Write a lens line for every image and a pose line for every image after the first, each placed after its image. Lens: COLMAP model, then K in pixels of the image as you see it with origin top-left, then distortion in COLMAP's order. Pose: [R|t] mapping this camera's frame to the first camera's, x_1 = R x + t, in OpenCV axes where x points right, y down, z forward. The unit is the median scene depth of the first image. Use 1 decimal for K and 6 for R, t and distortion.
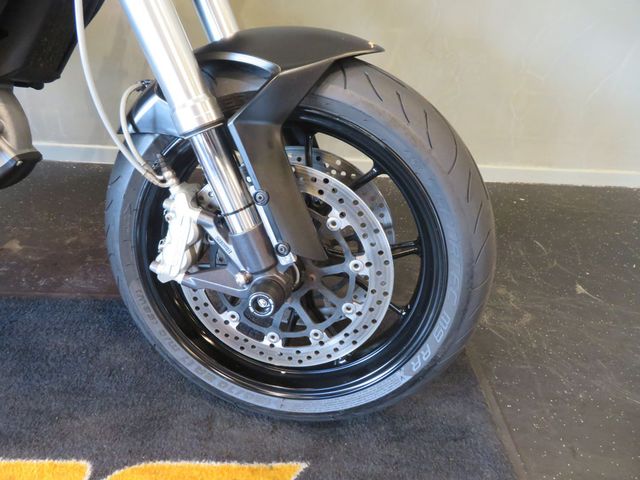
lens RADIAL K [[455.7, 0, 320.0], [0, 455.7, 240.0], [0, 0, 1]] dist [-0.006285, 0.003683]
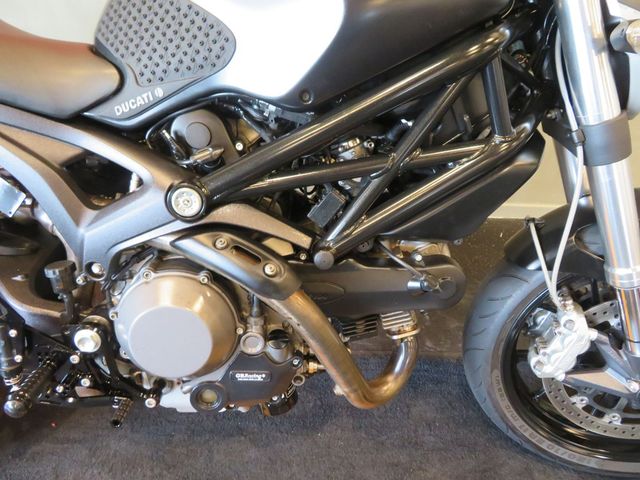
lens RADIAL K [[464.0, 0, 320.0], [0, 464.0, 240.0], [0, 0, 1]] dist [-0.009187, 0.000710]
pose [[0.998983, -0.000330, -0.045095, -0.894944], [0.002635, 0.998693, 0.051049, -0.356137], [0.045019, -0.051116, 0.997678, -0.295475]]
